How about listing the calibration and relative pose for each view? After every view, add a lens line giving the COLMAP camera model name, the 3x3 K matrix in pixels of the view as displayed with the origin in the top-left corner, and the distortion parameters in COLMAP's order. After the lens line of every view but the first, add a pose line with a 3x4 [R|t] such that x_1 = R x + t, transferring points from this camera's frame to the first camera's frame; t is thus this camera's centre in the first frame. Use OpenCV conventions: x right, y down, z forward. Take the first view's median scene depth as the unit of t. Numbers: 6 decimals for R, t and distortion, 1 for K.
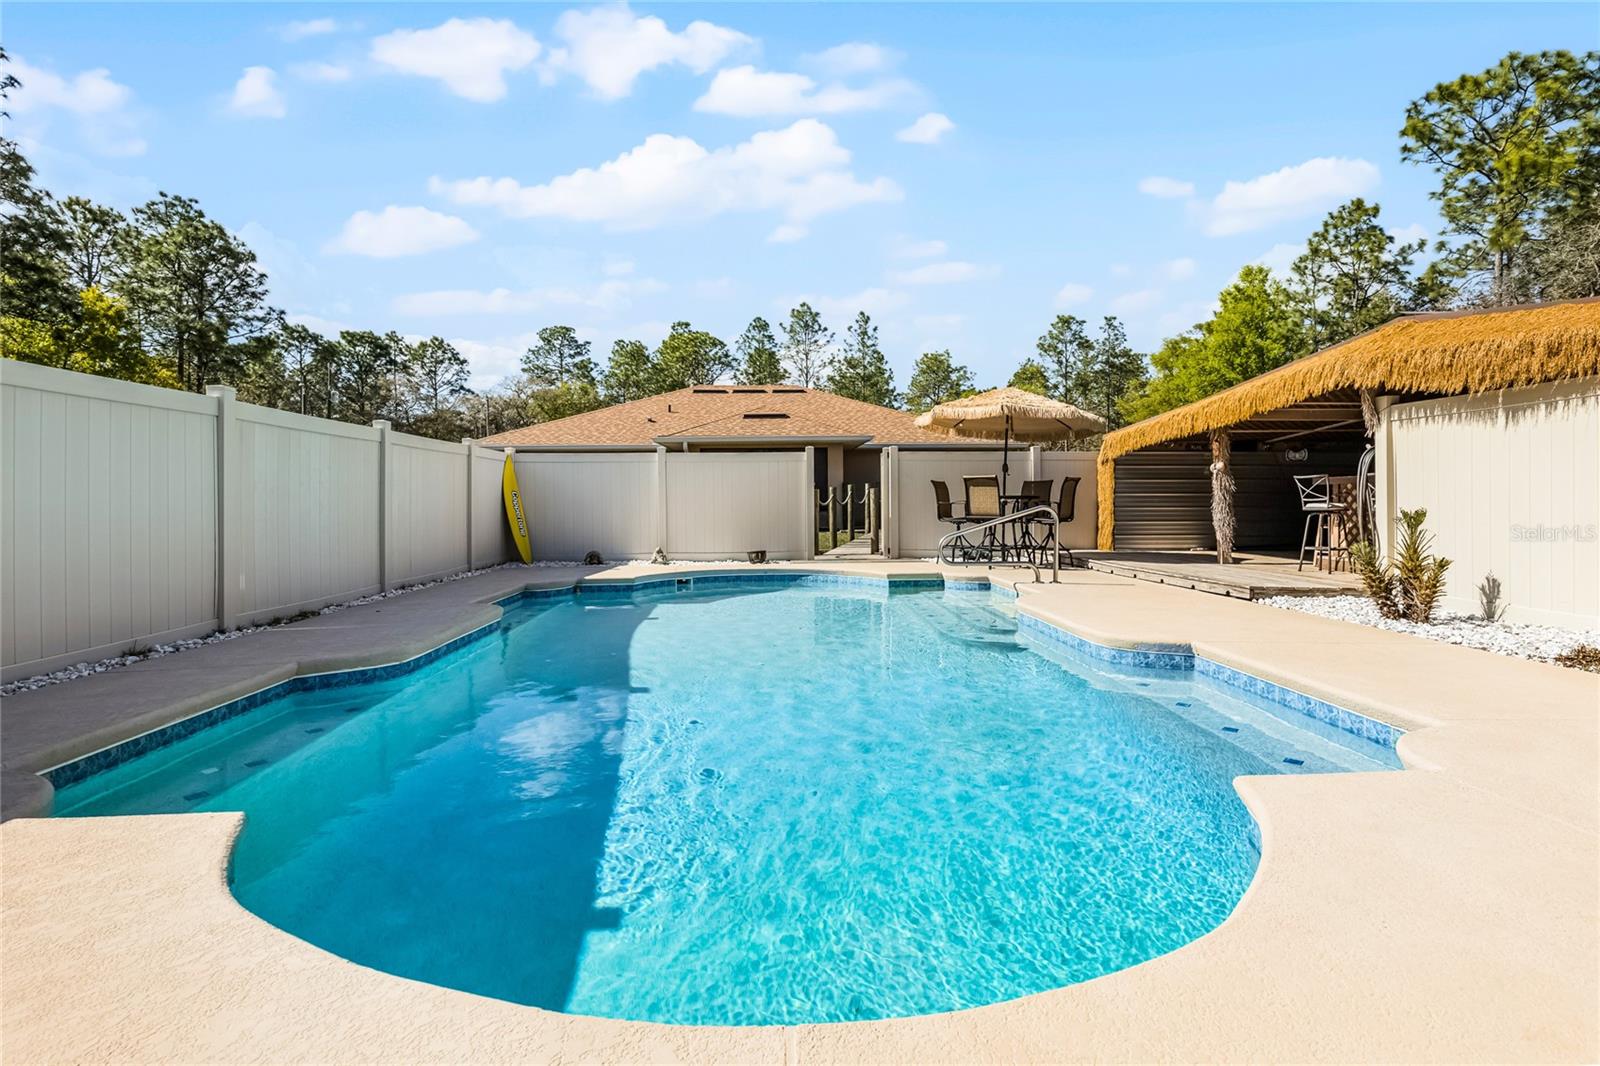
lens RADIAL K [[770.2, 0, 810.0], [0, 770.2, 481.4], [0, 0, 1]] dist [0.008076, 0.000645]
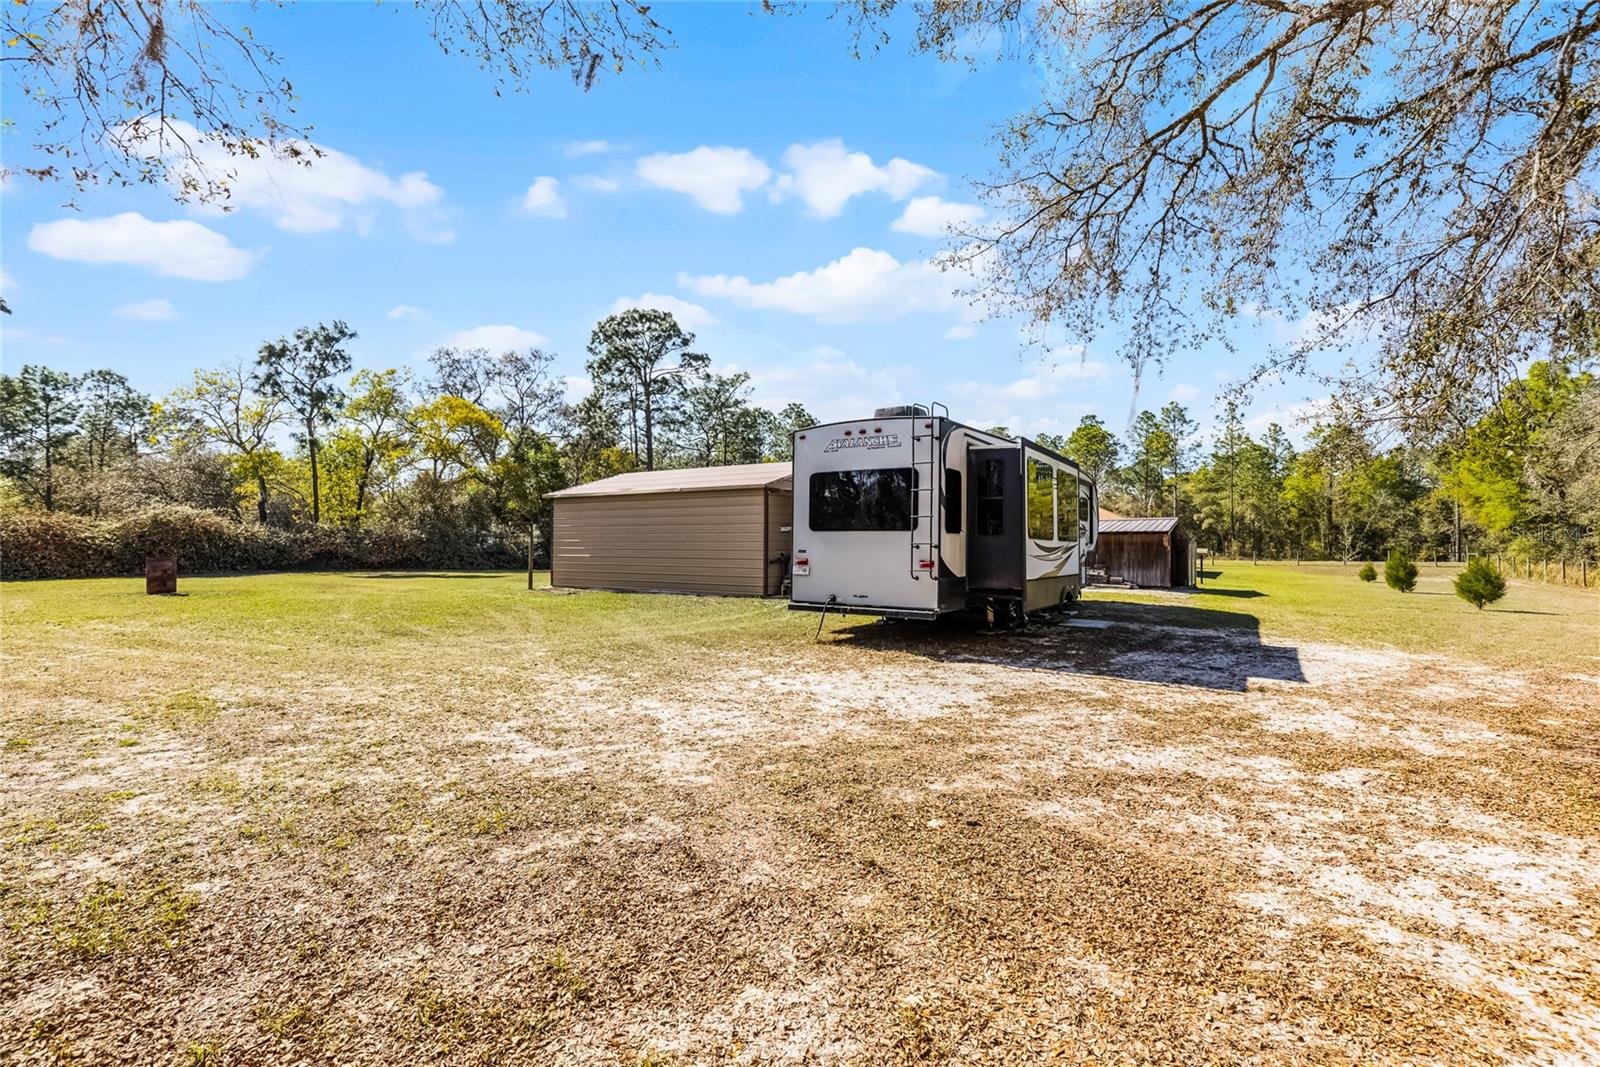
lens RADIAL K [[714.7, 0, 801.3], [0, 714.7, 523.9], [0, 0, 1]] dist [0.001955, 0.000420]
pose [[0.806266, -0.003783, -0.591541, 0.324726], [-0.003782, 0.999926, -0.011548, -0.022466], [0.591541, 0.011548, 0.806192, -0.518932]]
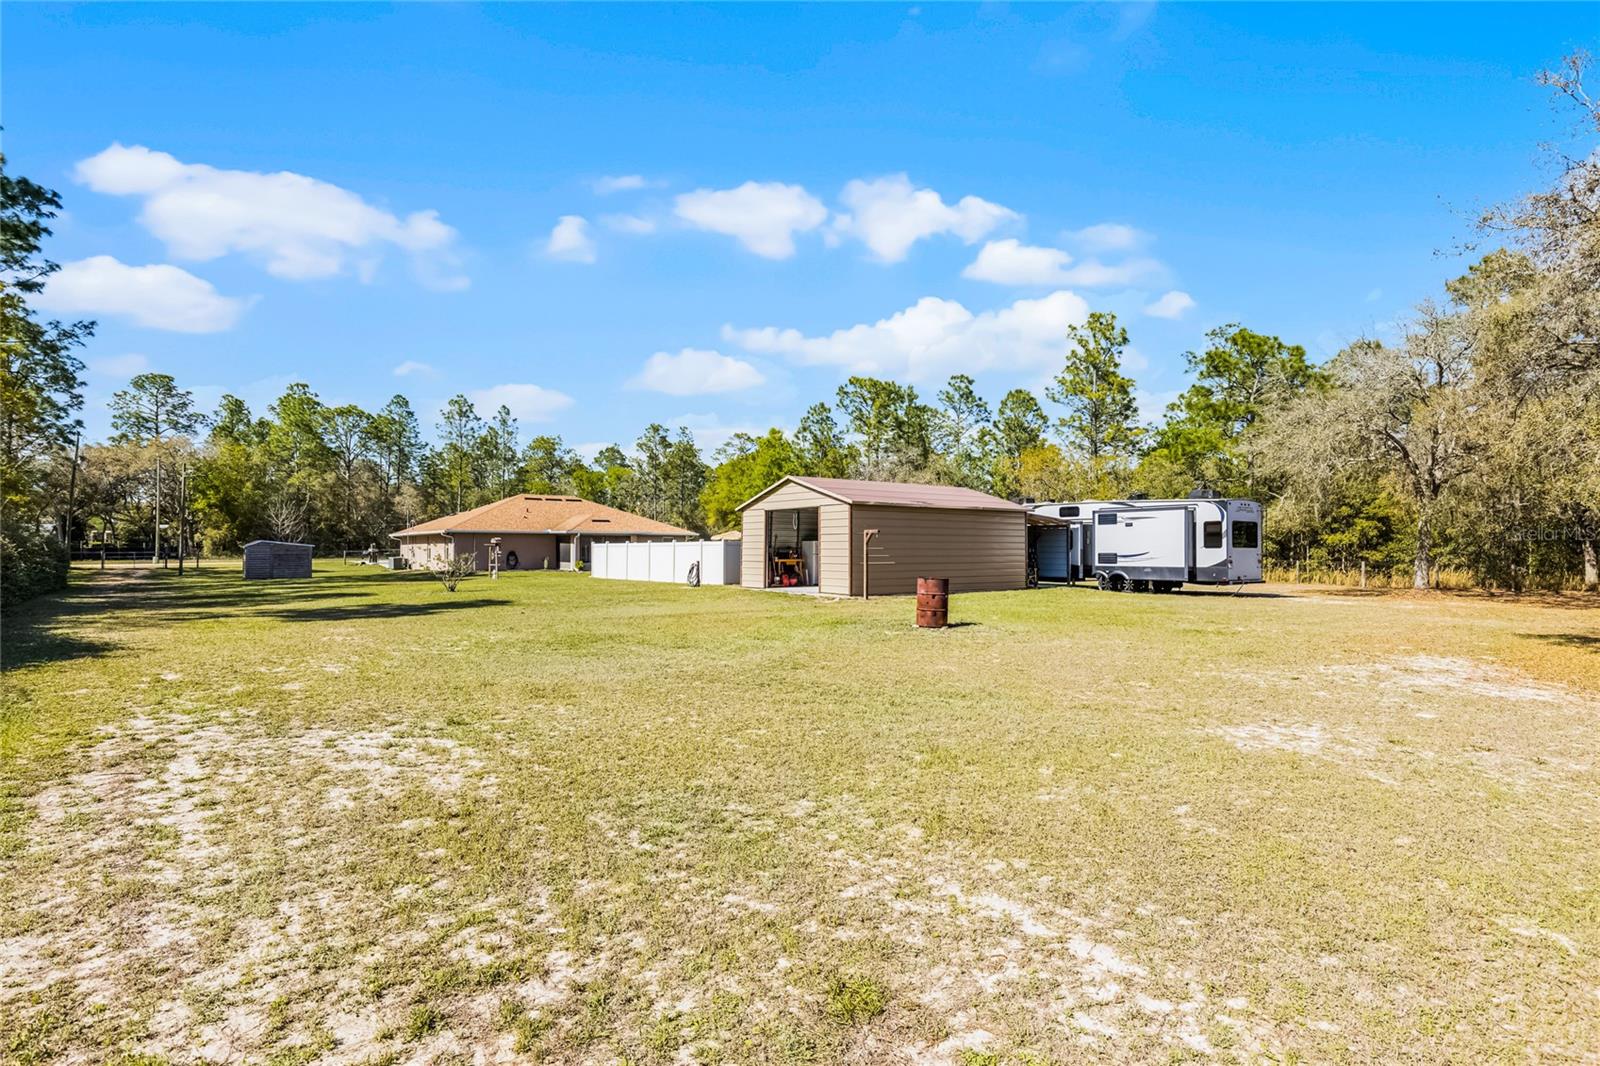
lens RADIAL K [[830.0, 0, 804.1], [0, 830.0, 524.2], [0, 0, 1]] dist [0.001999, 0.000209]
pose [[0.836404, 0.026844, 0.547455, -0.446846], [-0.020502, 0.999633, -0.017692, -0.021086], [-0.547729, 0.003574, 0.836648, -0.691639]]
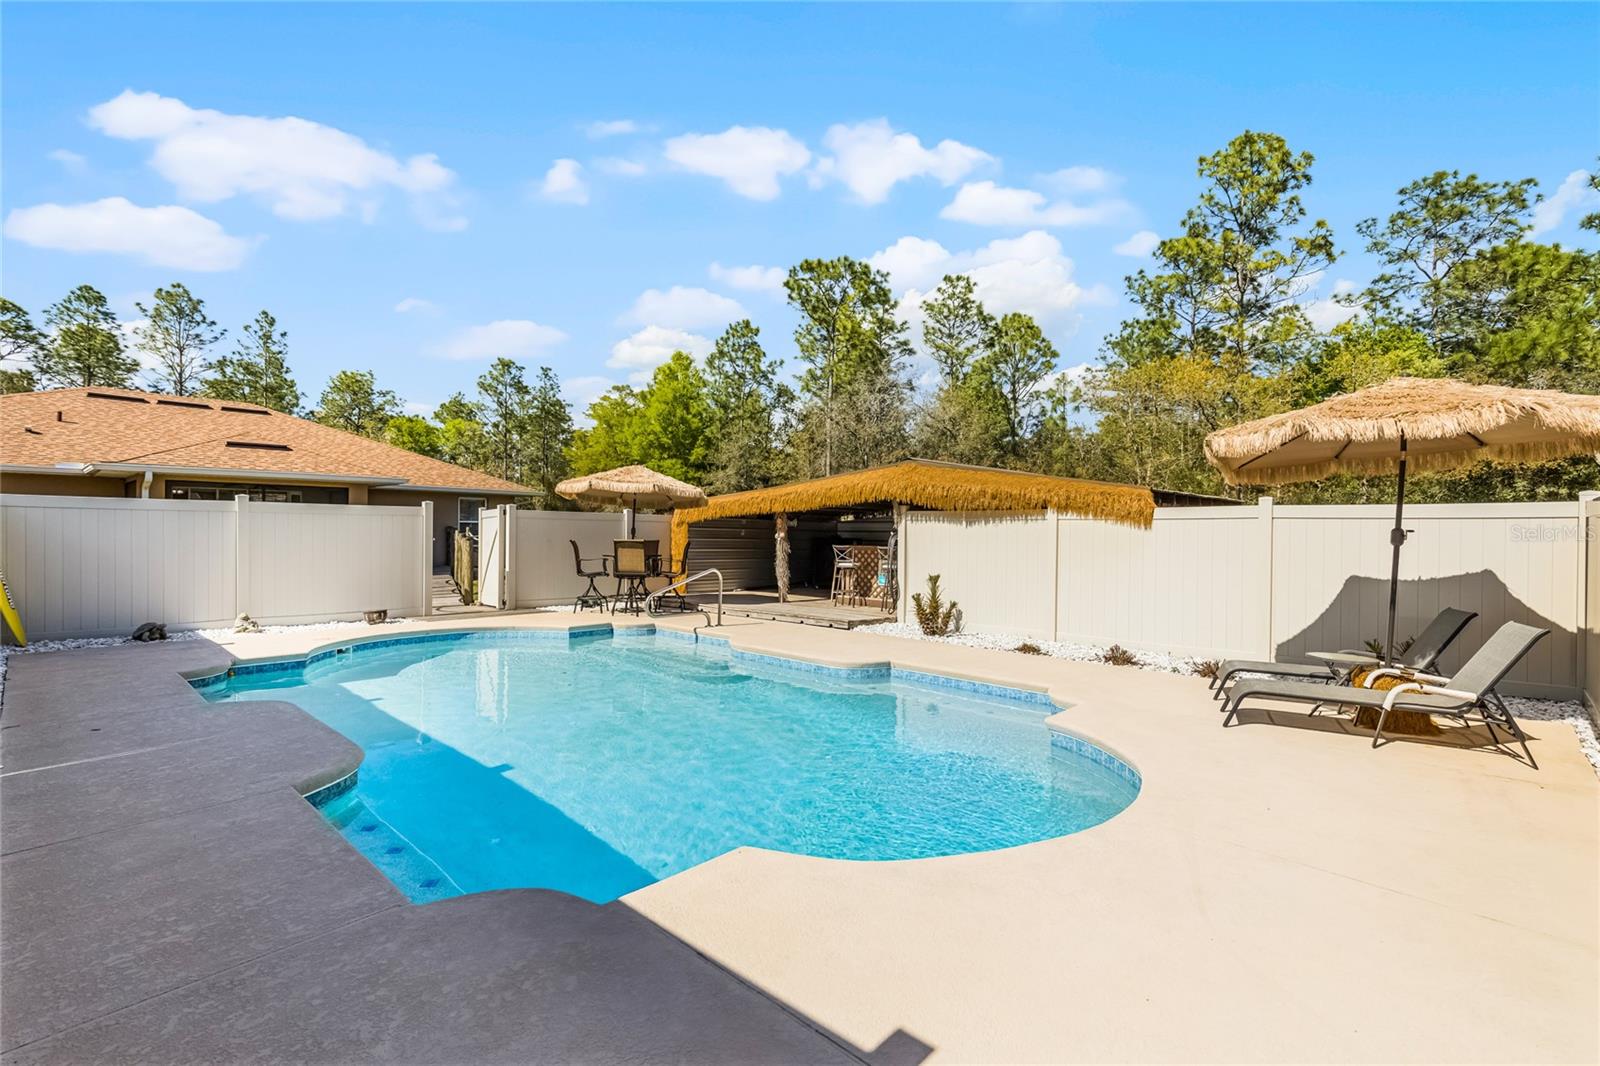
lens RADIAL K [[723.9, 0, 805.1], [0, 723.9, 530.6], [0, 0, 1]] dist [0.000935, -0.000028]
pose [[0.723446, 0.018244, 0.690140, -0.084725], [-0.034973, 0.999336, 0.010242, -0.009985], [-0.689495, -0.031546, 0.723603, -0.002612]]
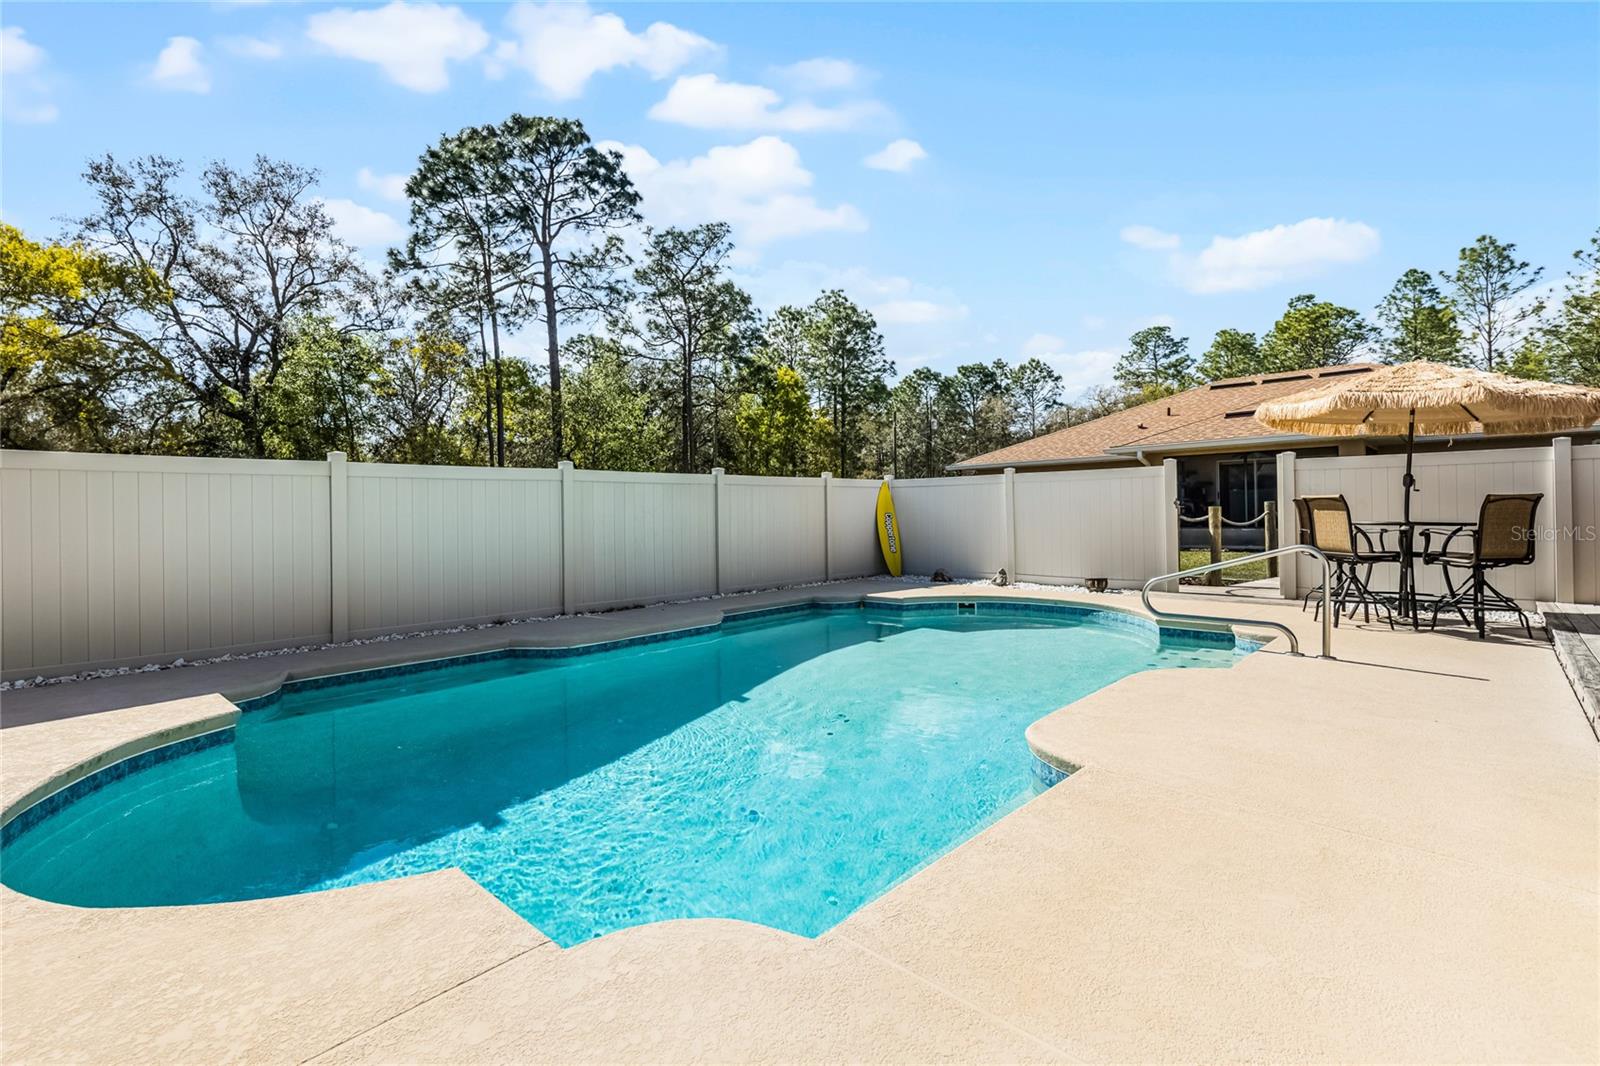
lens RADIAL K [[732.6, 0, 790.5], [0, 732.6, 509.6], [0, 0, 1]] dist [0.002764, 0.000698]
pose [[0.682126, -0.004509, -0.731220, 0.088757], [0.028934, 0.999364, 0.020828, -0.005422], [0.730662, -0.035365, 0.681823, 0.040202]]
